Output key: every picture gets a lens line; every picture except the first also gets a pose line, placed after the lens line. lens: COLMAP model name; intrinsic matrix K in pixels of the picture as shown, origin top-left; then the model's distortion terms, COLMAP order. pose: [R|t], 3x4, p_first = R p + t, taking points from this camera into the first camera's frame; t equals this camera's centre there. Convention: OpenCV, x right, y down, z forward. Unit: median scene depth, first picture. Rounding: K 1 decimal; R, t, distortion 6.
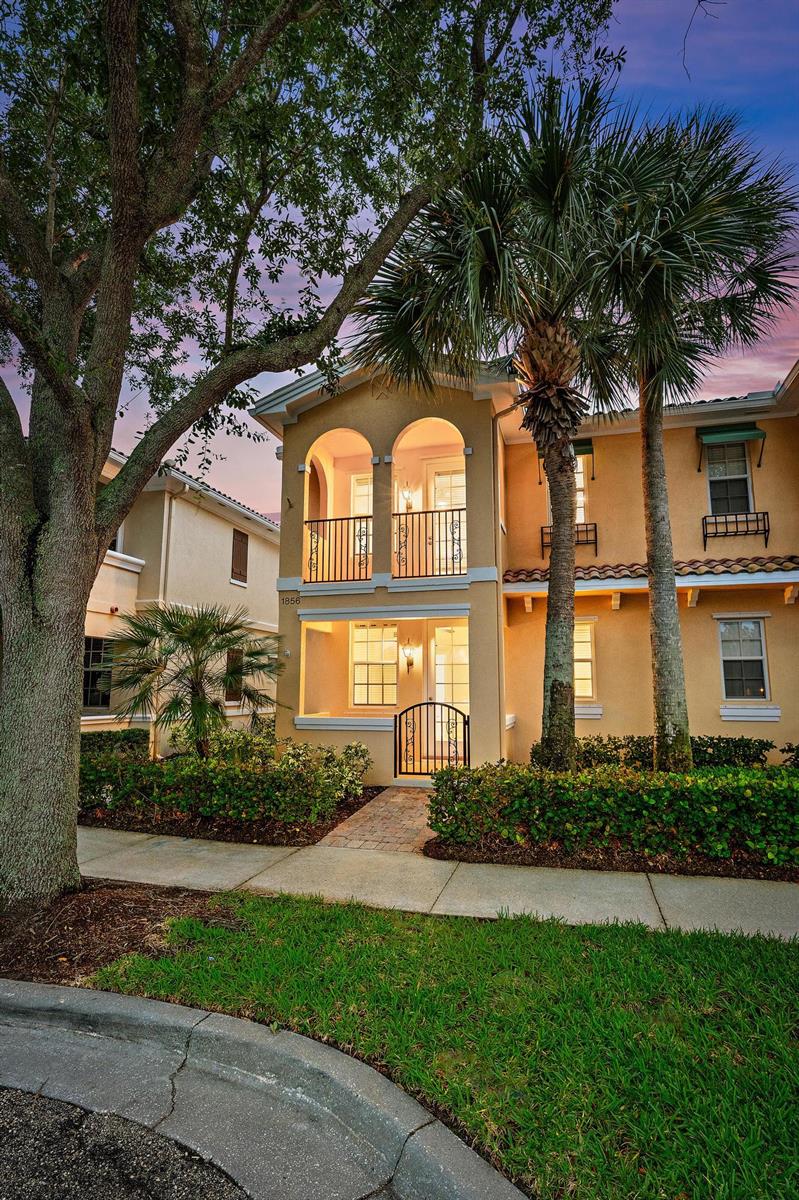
lens RADIAL K [[596.6, 0, 423.9], [0, 596.6, 576.4], [0, 0, 1]] dist [0.000741, -0.000645]
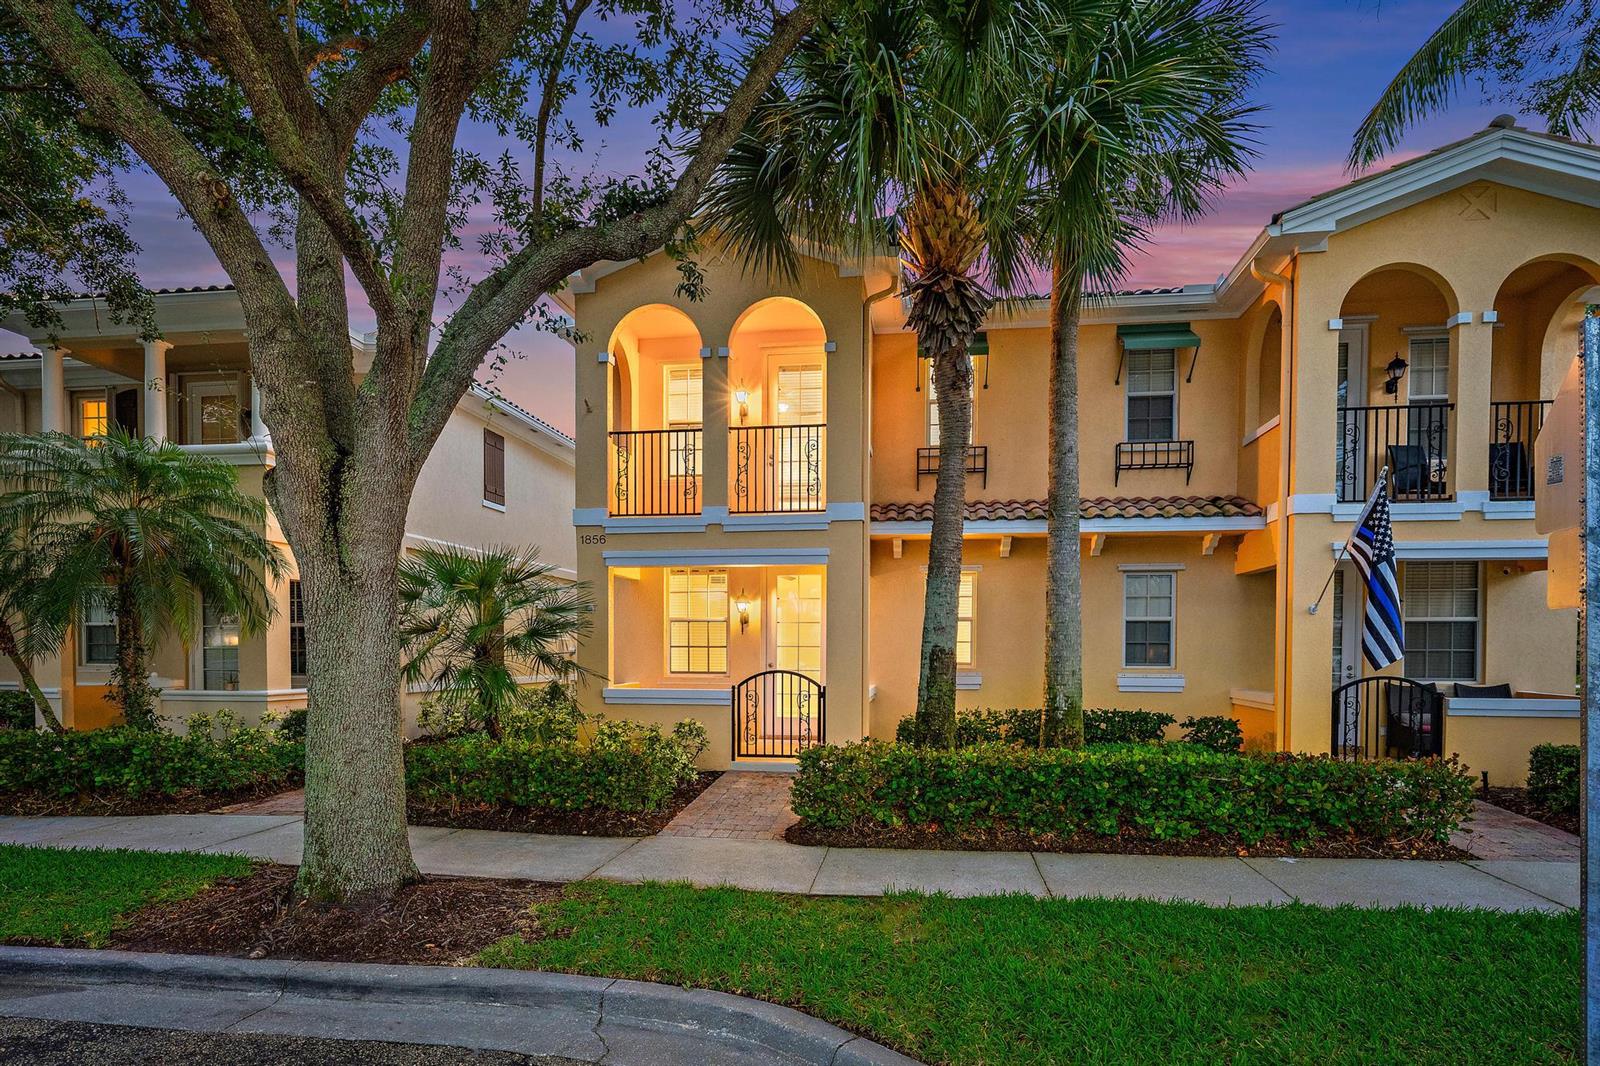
lens RADIAL K [[843.1, 0, 826.1], [0, 843.1, 626.8], [0, 0, 1]] dist [-0.001095, 0.000965]
pose [[0.992561, 0.006549, 0.121568, -0.083511], [-0.026040, 0.986864, 0.159440, -0.040554], [-0.118927, -0.161419, 0.979694, -0.152621]]
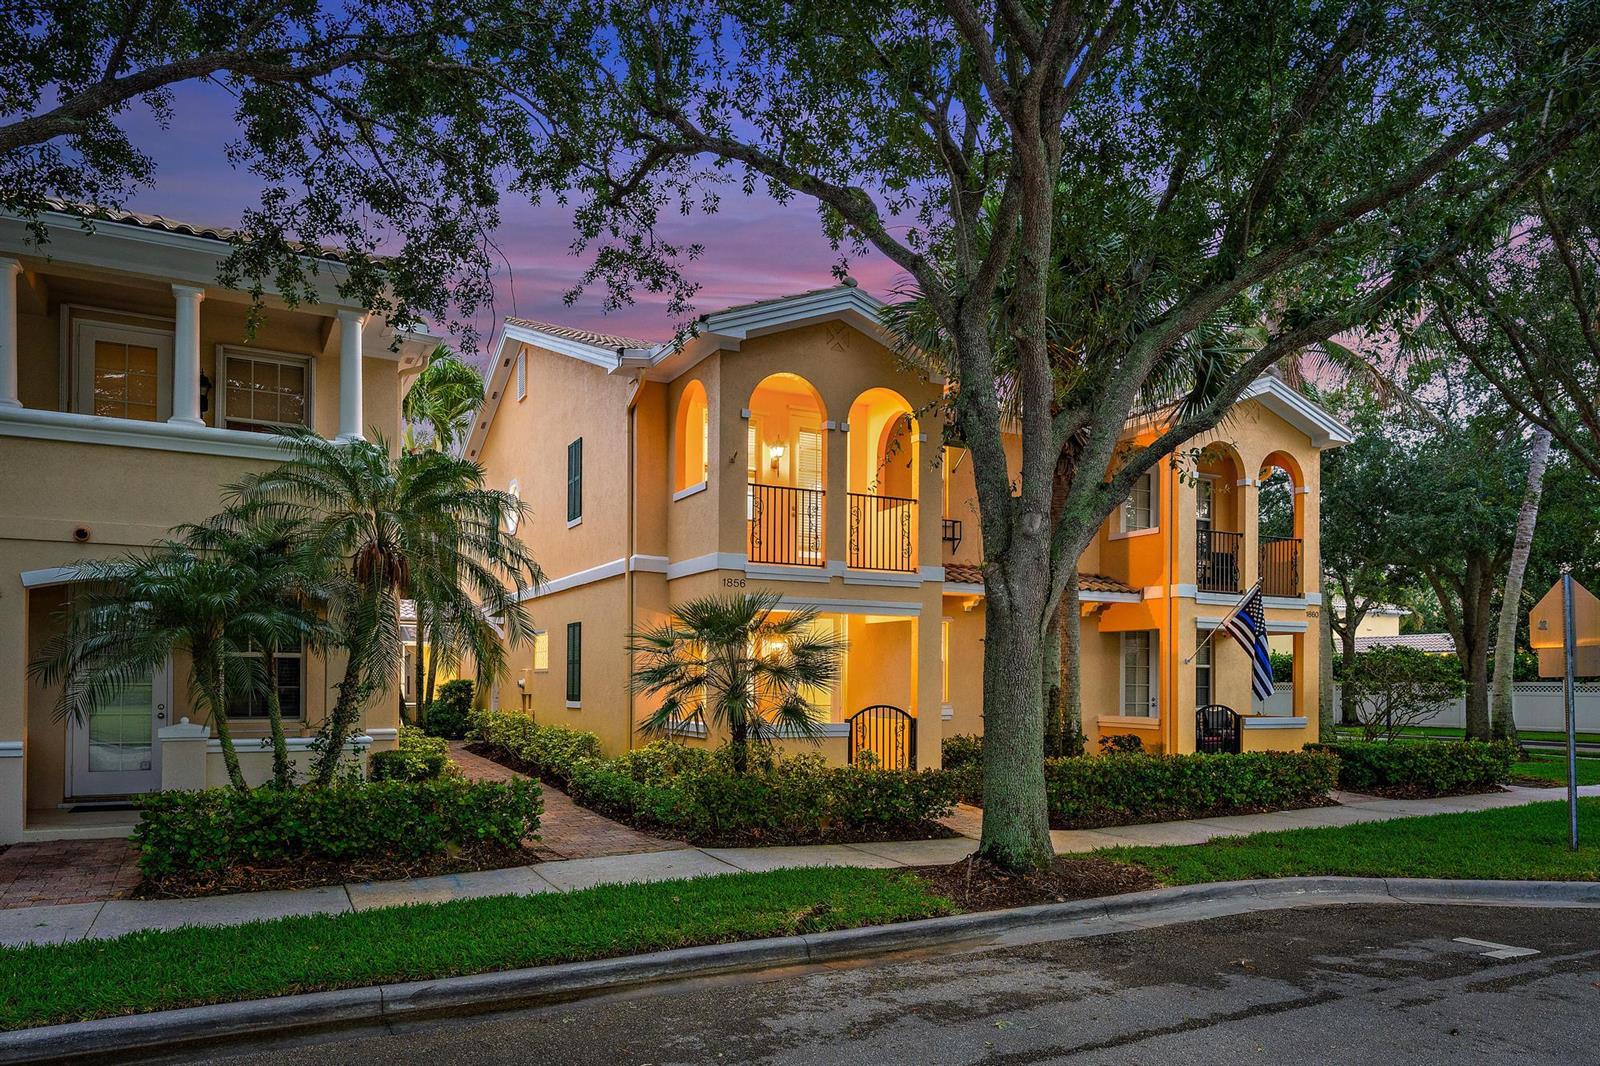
lens RADIAL K [[1041.1, 0, 815.8], [0, 1041.1, 574.6], [0, 0, 1]] dist [0.006231, 0.003639]
pose [[0.735141, 0.074953, 0.673758, -1.563061], [-0.132679, 0.990556, 0.034570, -0.046696], [-0.664804, -0.114807, 0.738143, -0.150807]]
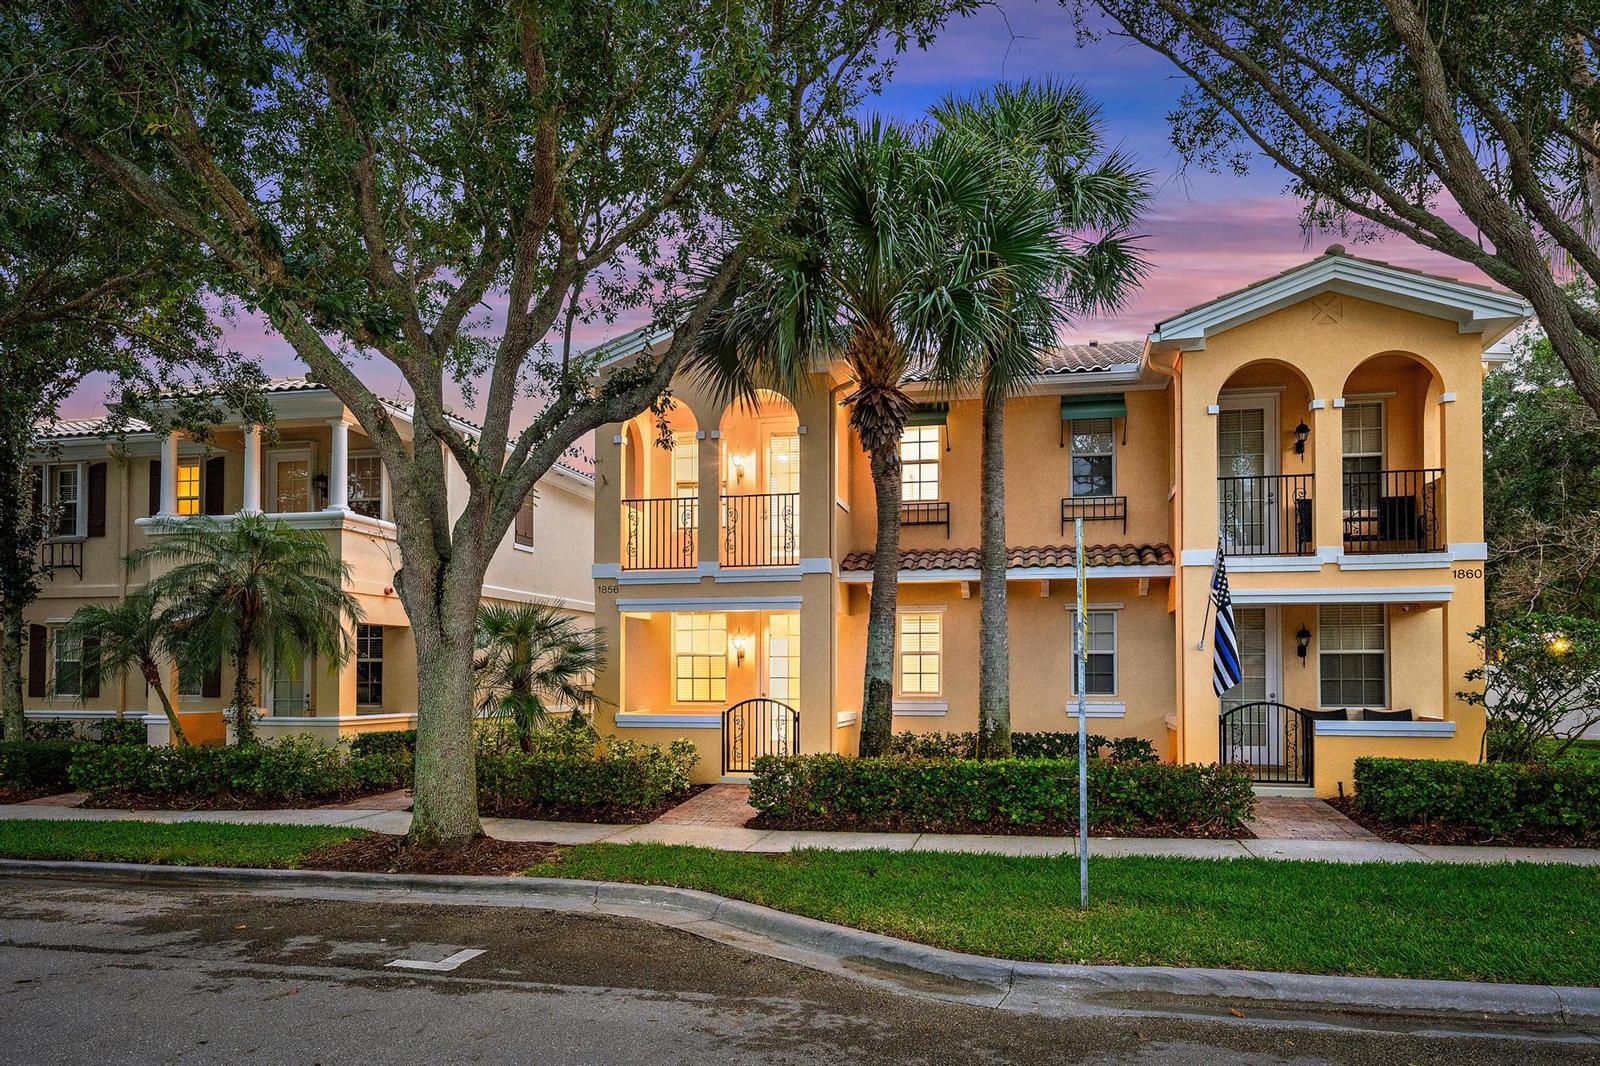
lens RADIAL K [[1021.1, 0, 845.9], [0, 1021.1, 592.6], [0, 0, 1]] dist [-0.004133, -0.000211]
pose [[0.998030, 0.004825, 0.062552, 0.060882], [-0.011441, 0.994316, 0.105852, -0.178251], [-0.061686, -0.106360, 0.992412, -0.824526]]
